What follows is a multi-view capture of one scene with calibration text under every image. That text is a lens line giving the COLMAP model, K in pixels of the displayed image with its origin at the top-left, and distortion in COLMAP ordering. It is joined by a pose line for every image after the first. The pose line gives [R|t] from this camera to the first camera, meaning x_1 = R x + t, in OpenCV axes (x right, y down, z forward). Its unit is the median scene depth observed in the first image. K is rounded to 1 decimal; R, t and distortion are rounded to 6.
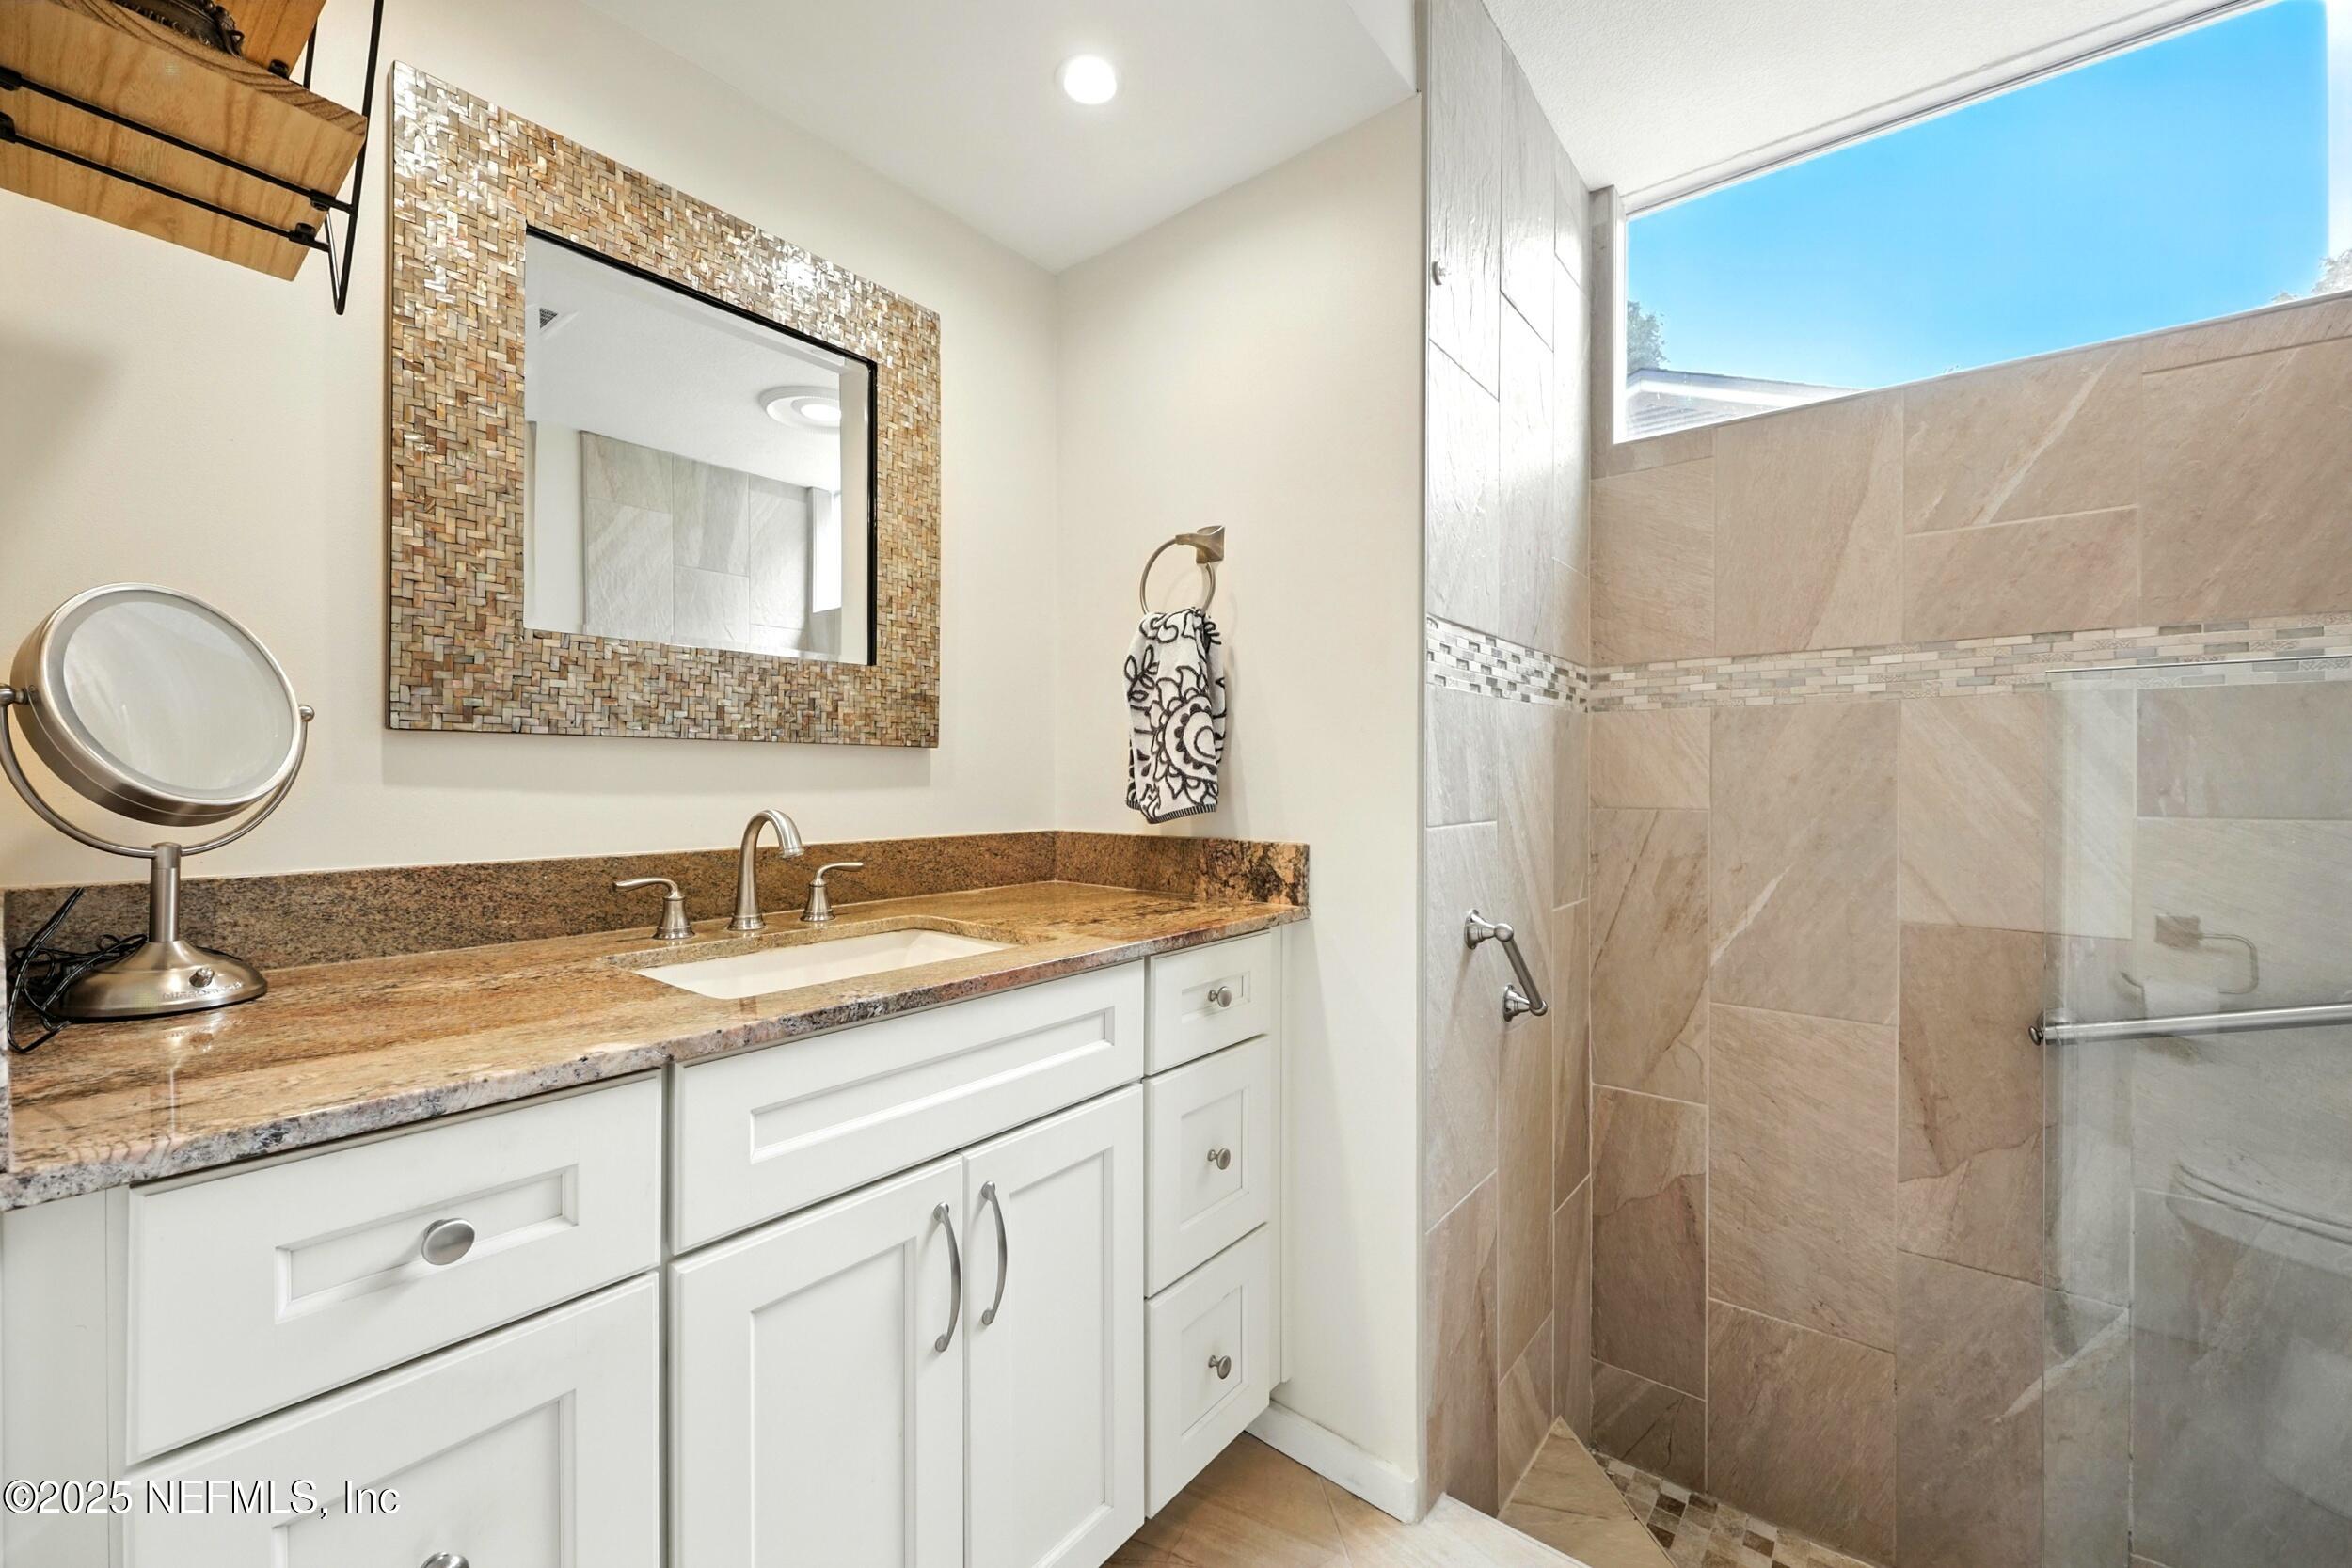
lens RADIAL K [[939.5, 0, 1160.7], [0, 939.5, 783.2], [0, 0, 1]] dist [-0.001873, 0.000101]
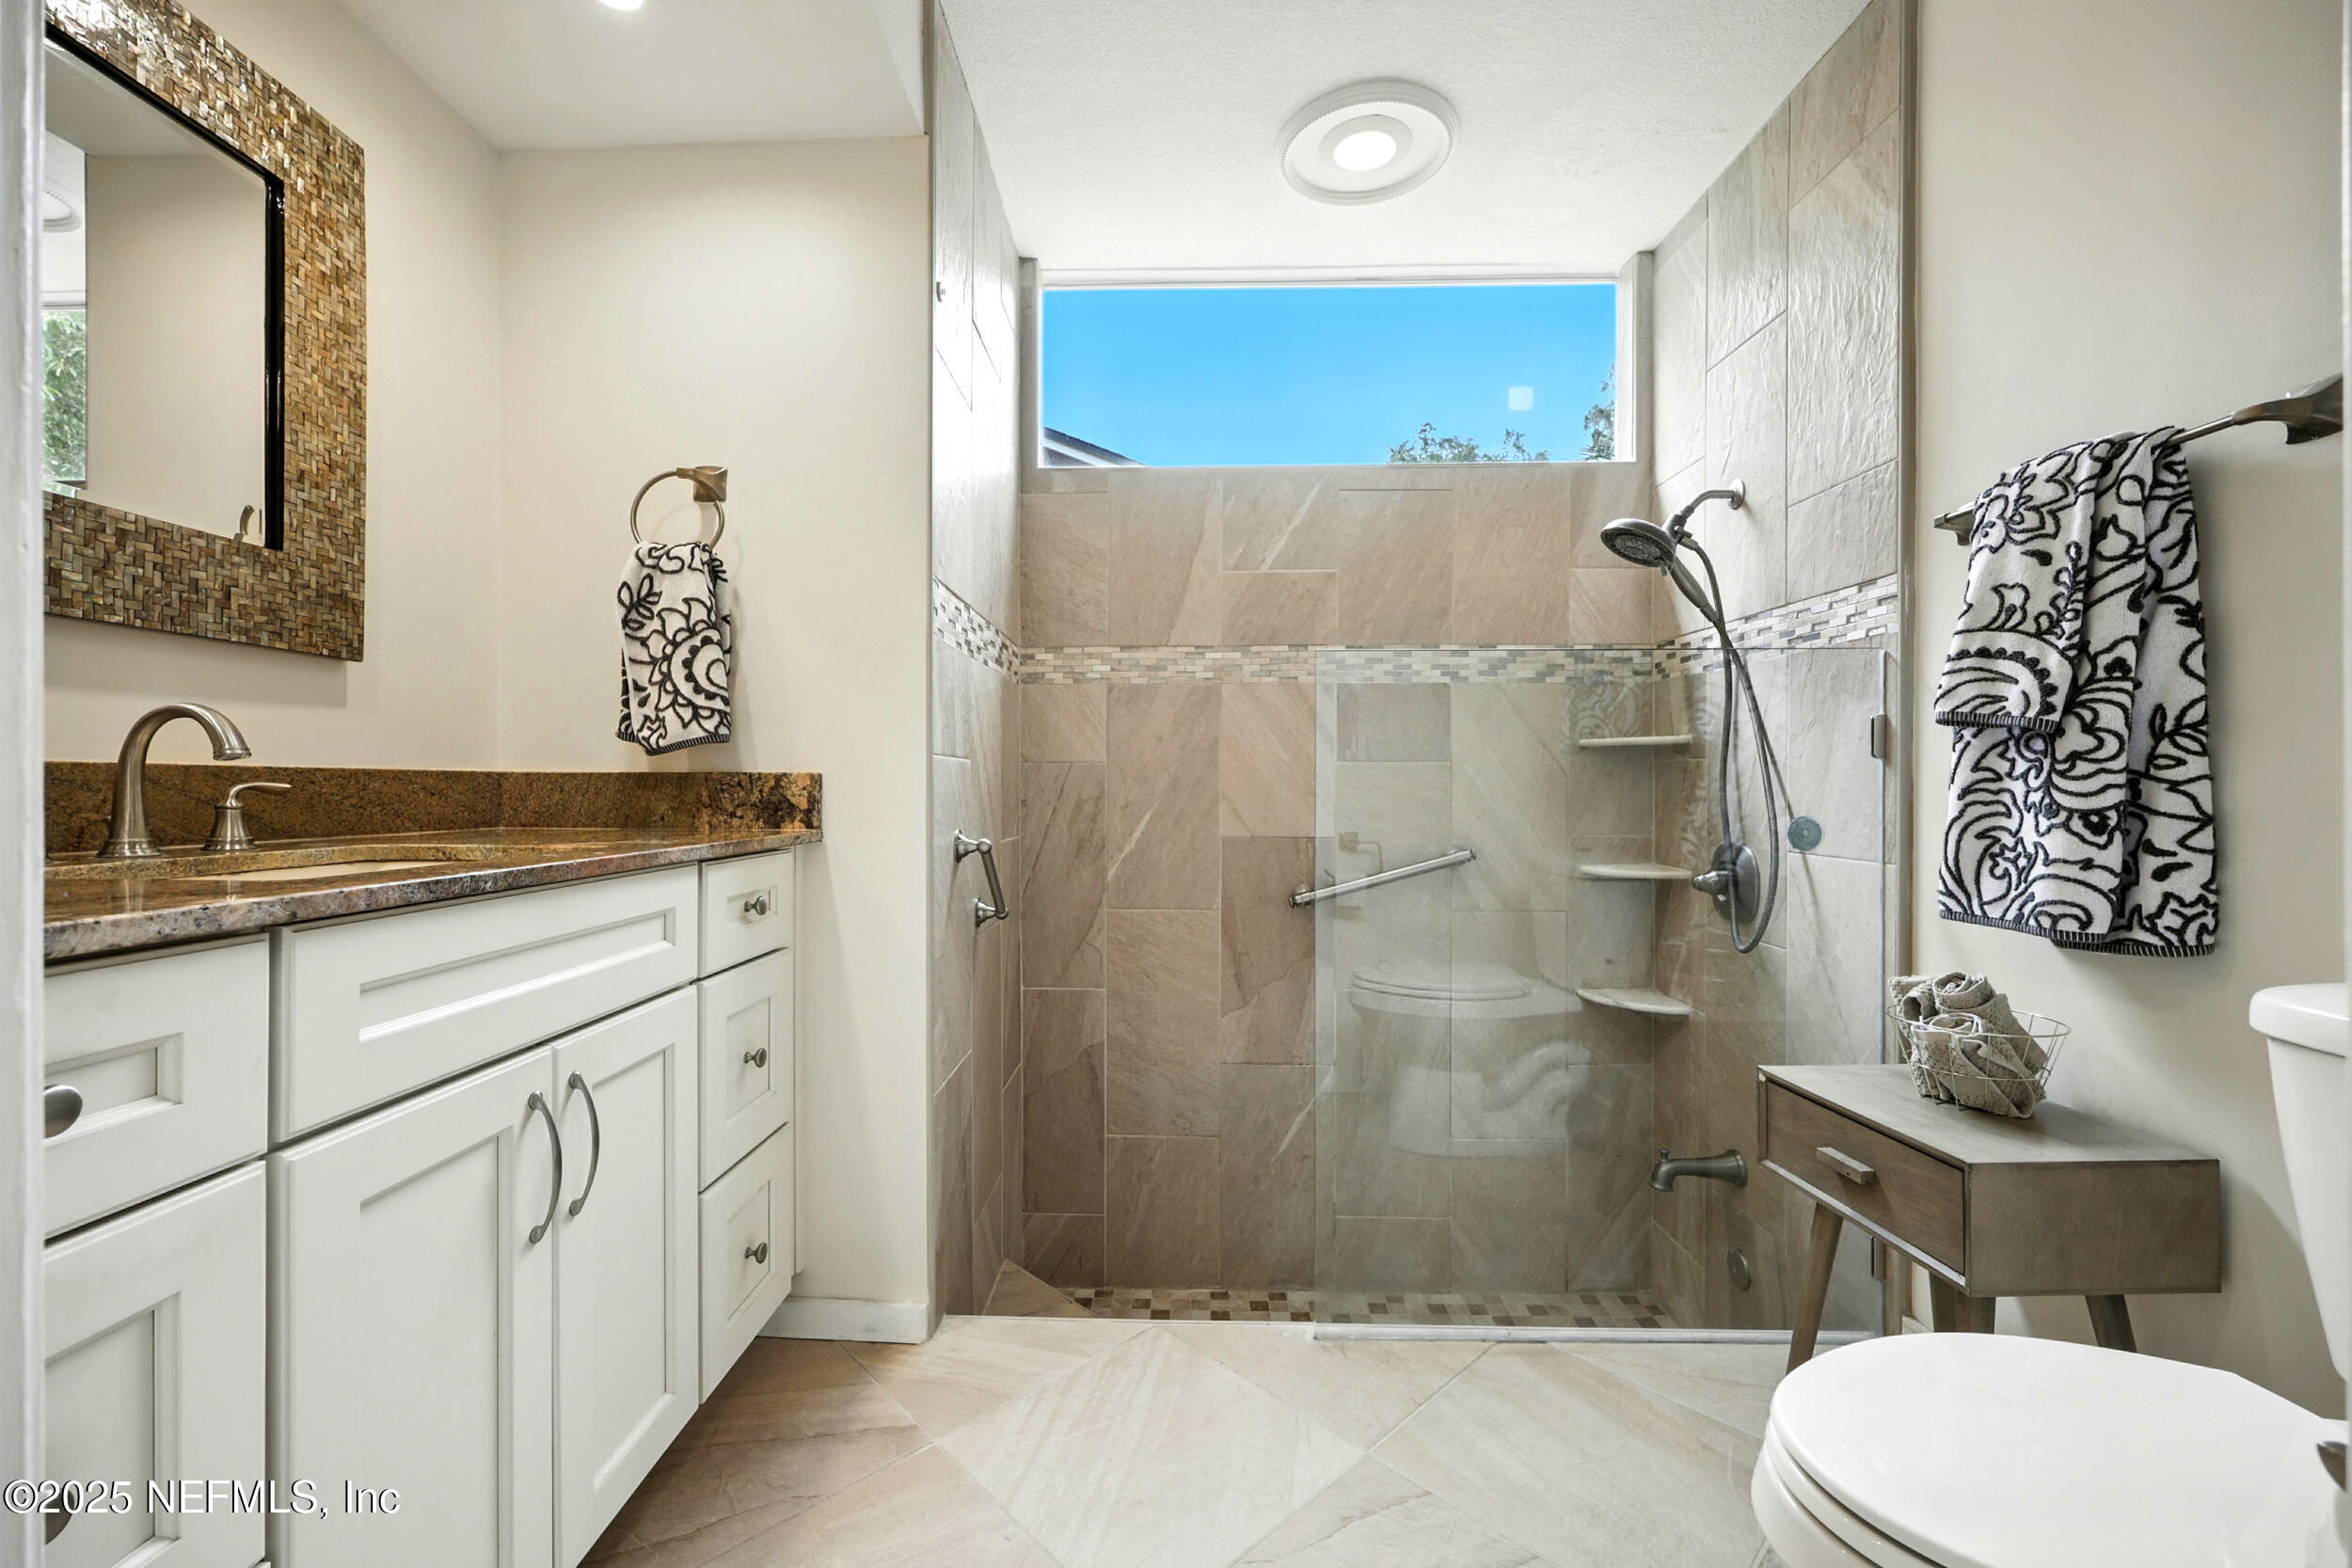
lens RADIAL K [[939.5, 0, 1160.7], [0, 939.5, 783.2], [0, 0, 1]] dist [-0.001873, 0.000101]
pose [[0.795084, 0.001163, 0.606498, -0.180775], [0.000752, 0.999996, -0.002904, 0.074961], [-0.606499, 0.002765, 0.795079, -0.103953]]
